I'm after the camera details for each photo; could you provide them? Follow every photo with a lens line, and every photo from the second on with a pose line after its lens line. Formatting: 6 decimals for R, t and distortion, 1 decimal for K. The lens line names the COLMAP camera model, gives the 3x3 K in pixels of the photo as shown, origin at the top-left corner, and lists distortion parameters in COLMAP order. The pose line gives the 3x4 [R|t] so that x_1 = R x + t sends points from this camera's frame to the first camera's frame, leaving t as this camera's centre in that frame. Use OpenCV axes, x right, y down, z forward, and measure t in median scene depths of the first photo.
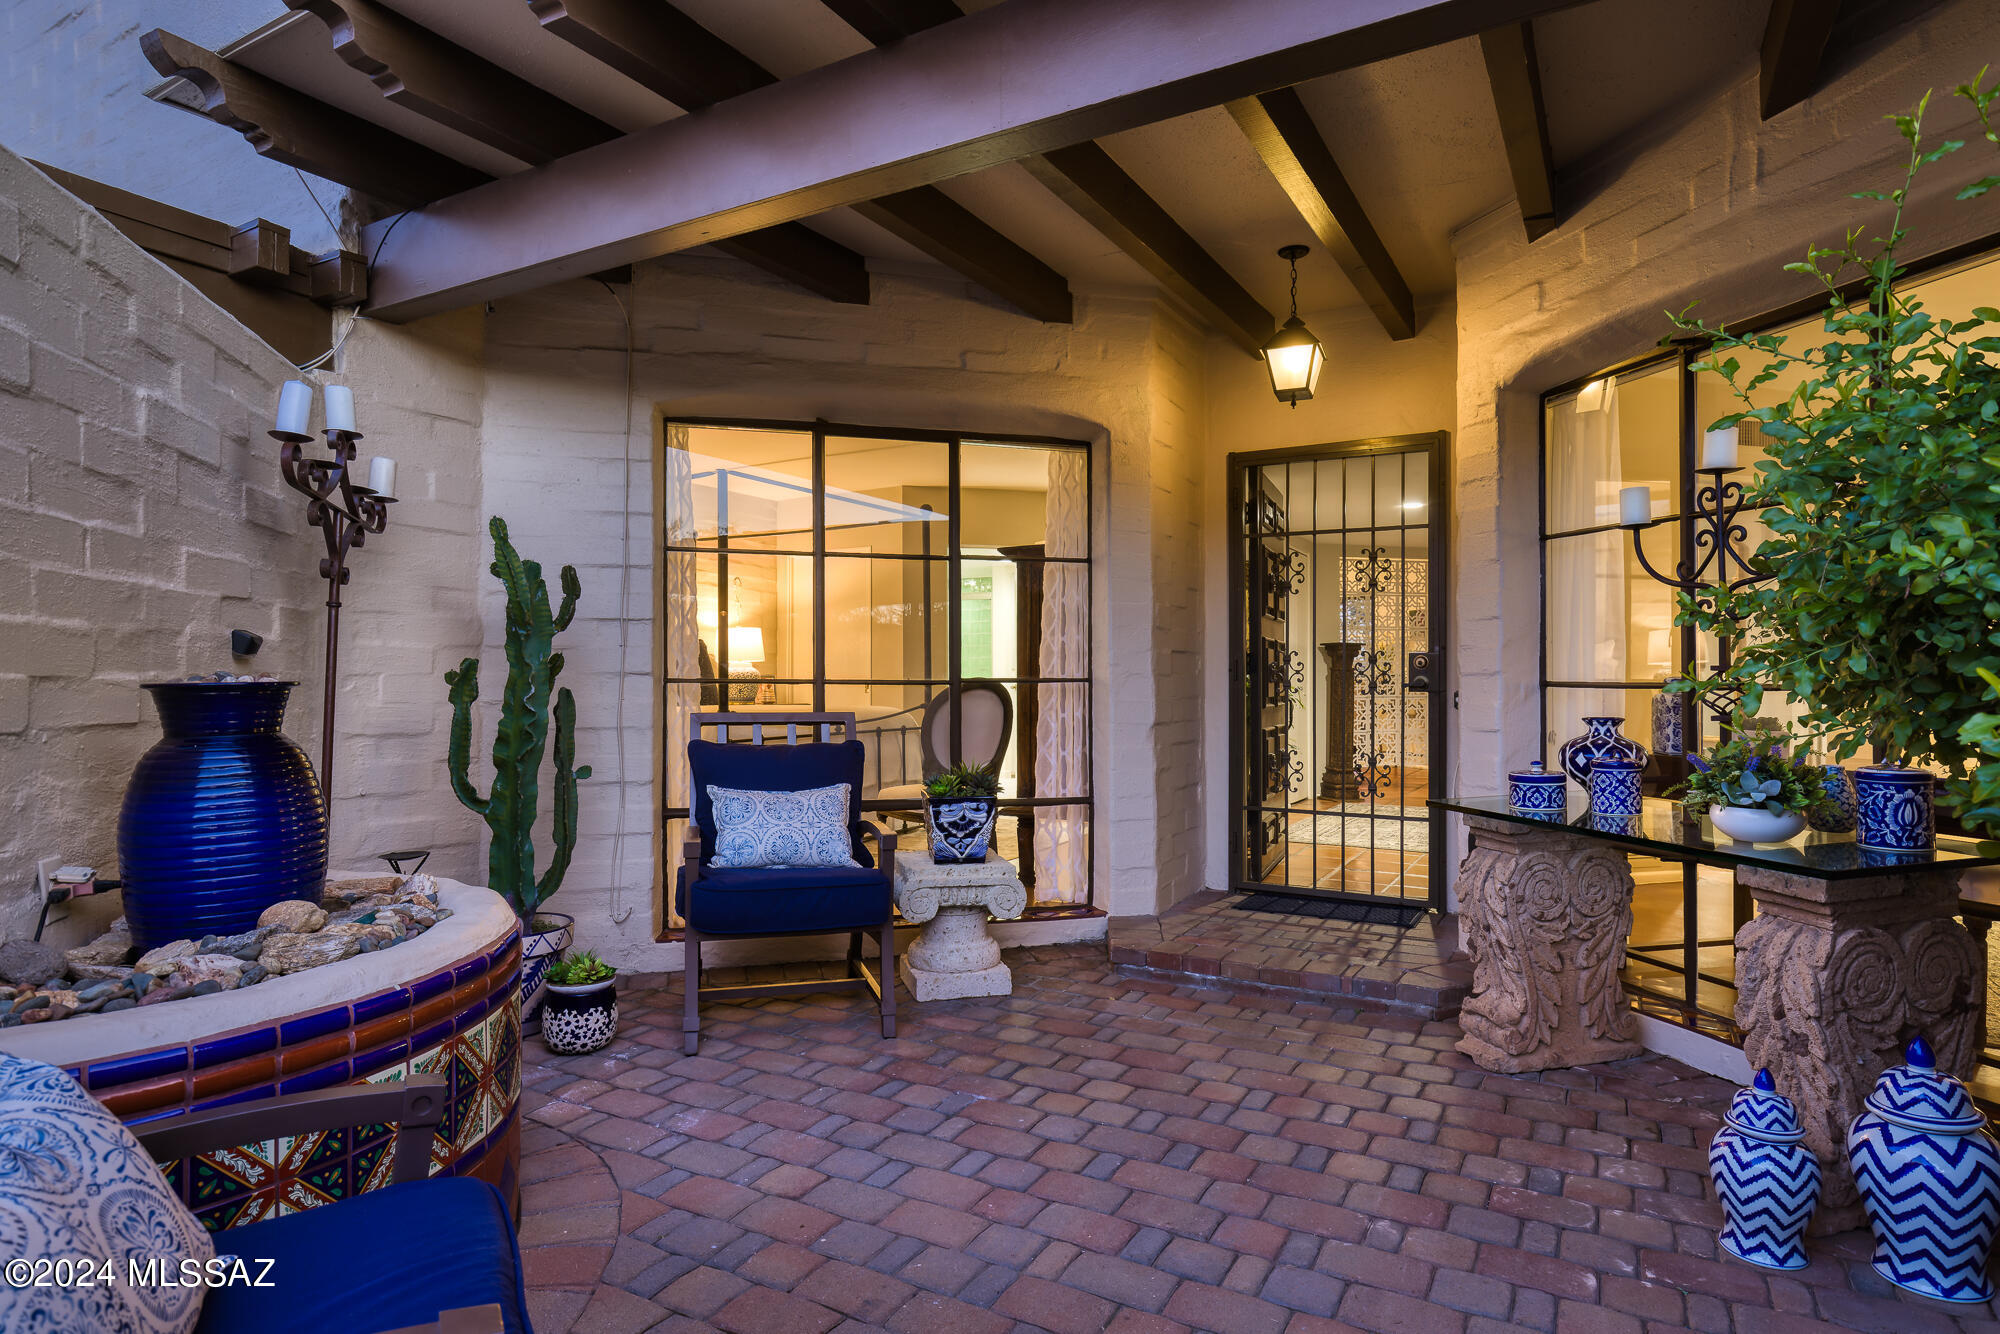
lens RADIAL K [[1101.1, 0, 1000.3], [0, 1101.1, 656.0], [0, 0, 1]] dist [-0.002668, 0.000331]
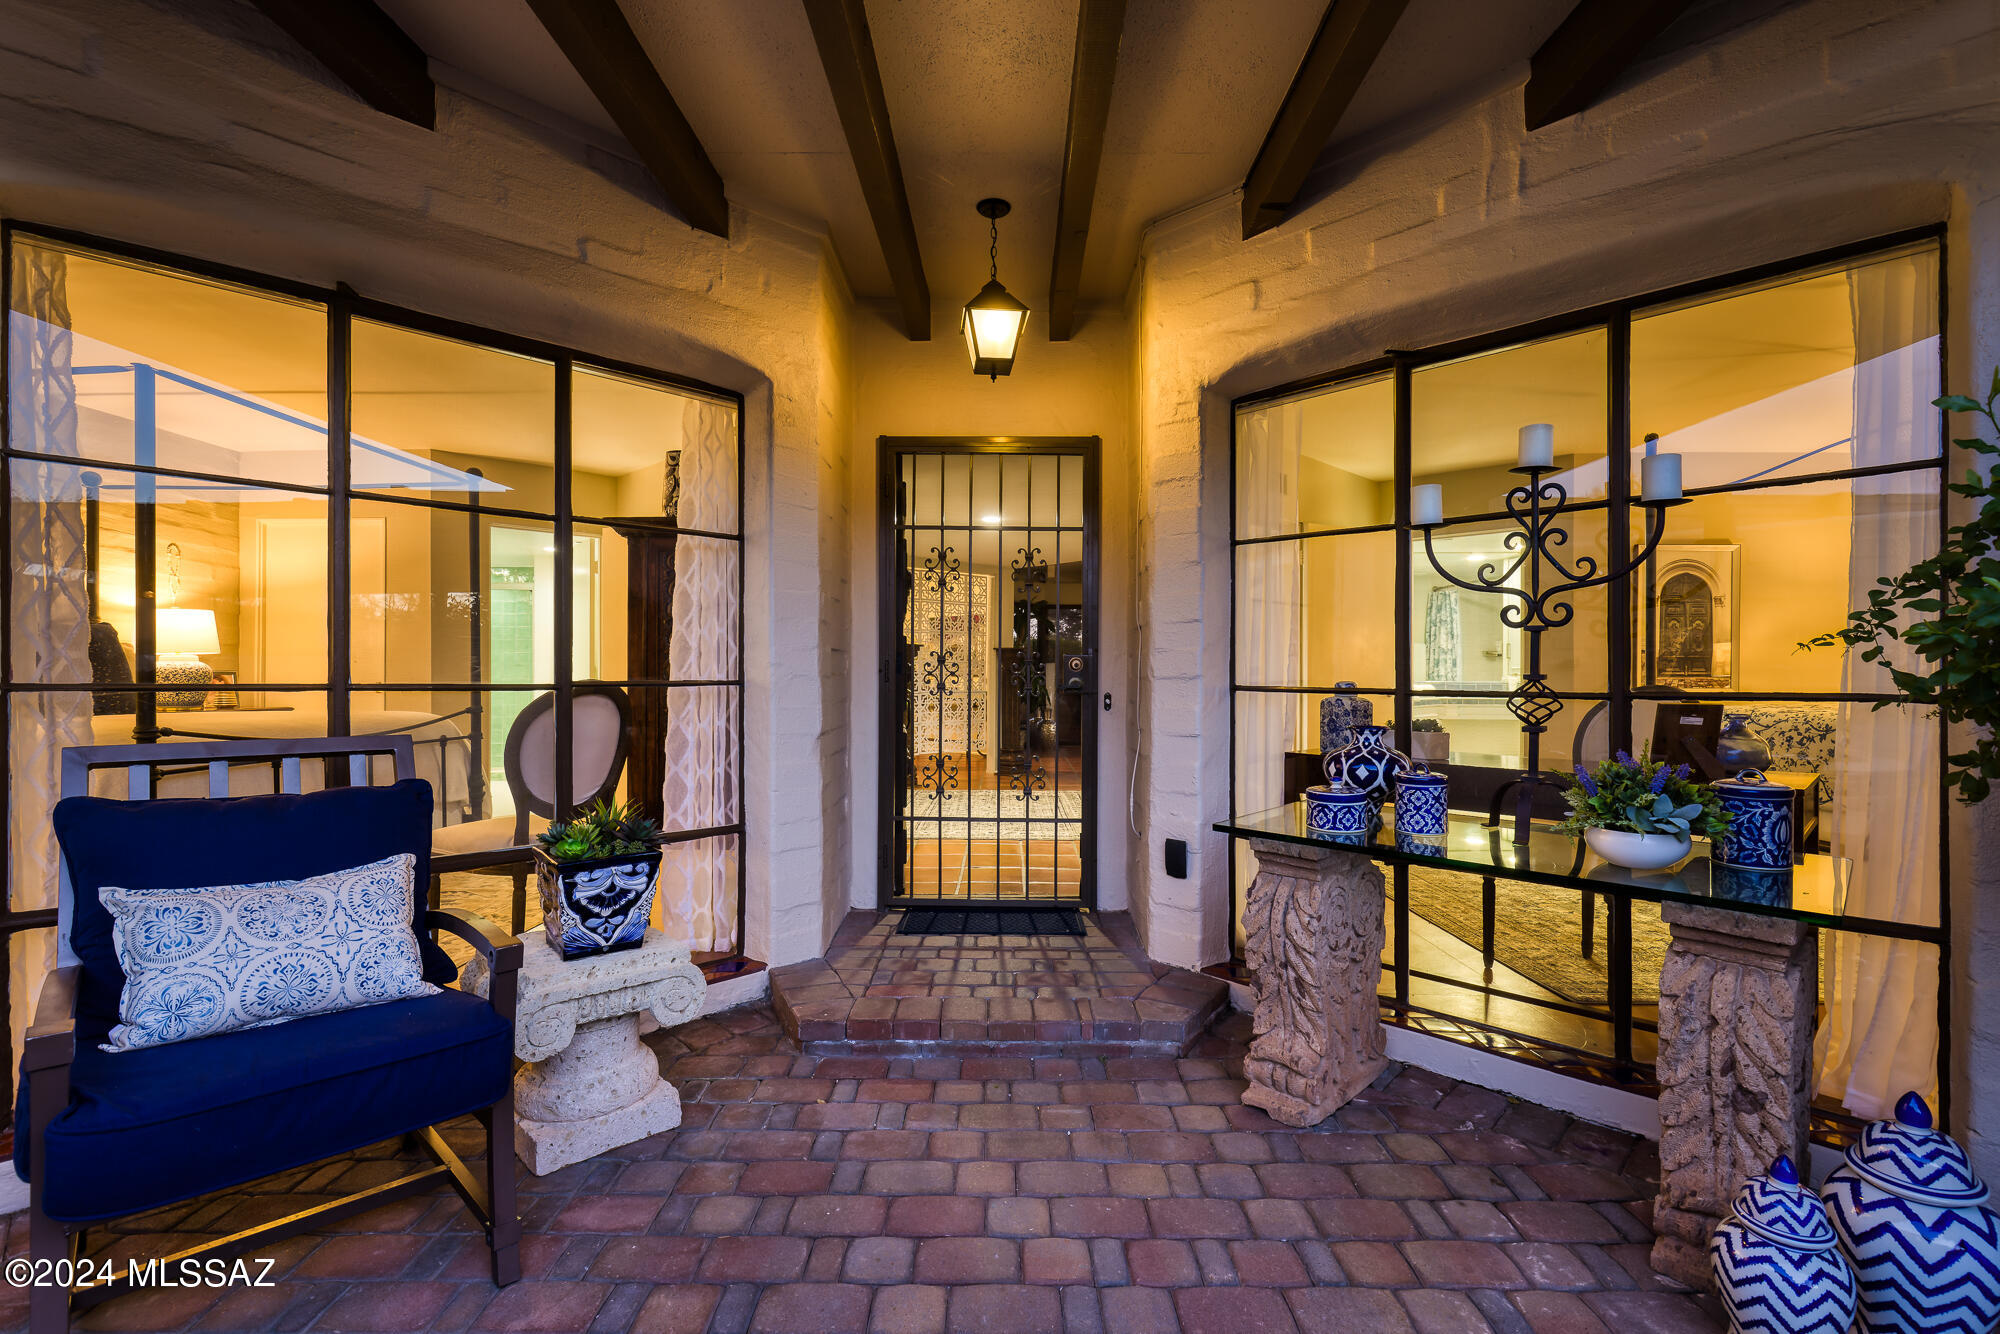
lens RADIAL K [[894.9, 0, 1000.0], [0, 894.9, 667.0], [0, 0, 1]] dist [0.002656, -0.000489]
pose [[0.871660, 0.006068, 0.490073, -0.096626], [-0.013417, 0.999844, 0.011484, -0.000313], [-0.489927, -0.016585, 0.871606, 0.395956]]
